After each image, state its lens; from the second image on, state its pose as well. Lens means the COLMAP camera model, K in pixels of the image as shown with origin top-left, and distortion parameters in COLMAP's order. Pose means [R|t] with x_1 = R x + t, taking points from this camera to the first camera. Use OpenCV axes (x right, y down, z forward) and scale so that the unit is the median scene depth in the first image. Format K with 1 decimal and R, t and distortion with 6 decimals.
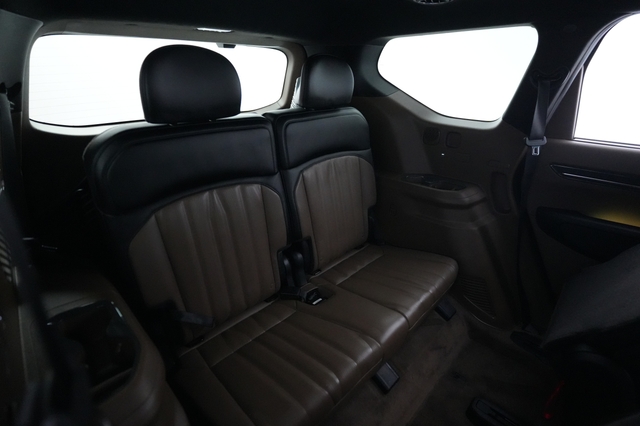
lens RADIAL K [[313.9, 0, 320.0], [0, 313.9, 213.0], [0, 0, 1]] dist [-0.000432, -0.000030]
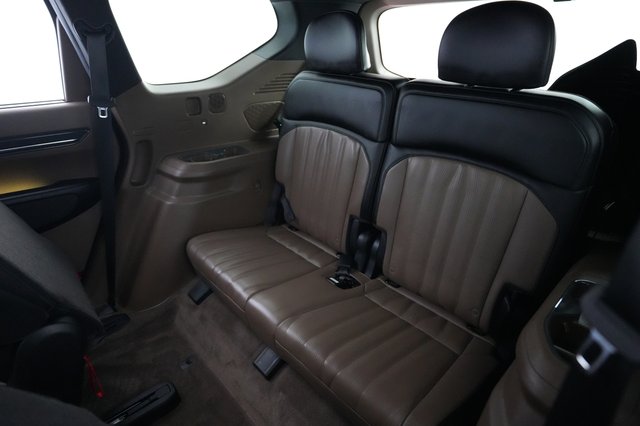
lens RADIAL K [[359.6, 0, 320.0], [0, 359.6, 213.0], [0, 0, 1]] dist [0.001693, 0.000167]
pose [[-0.056017, 0.445202, -0.893676, 0.890560], [-0.384092, 0.816590, 0.430876, -0.343995], [0.921594, 0.367390, 0.125256, 0.767945]]
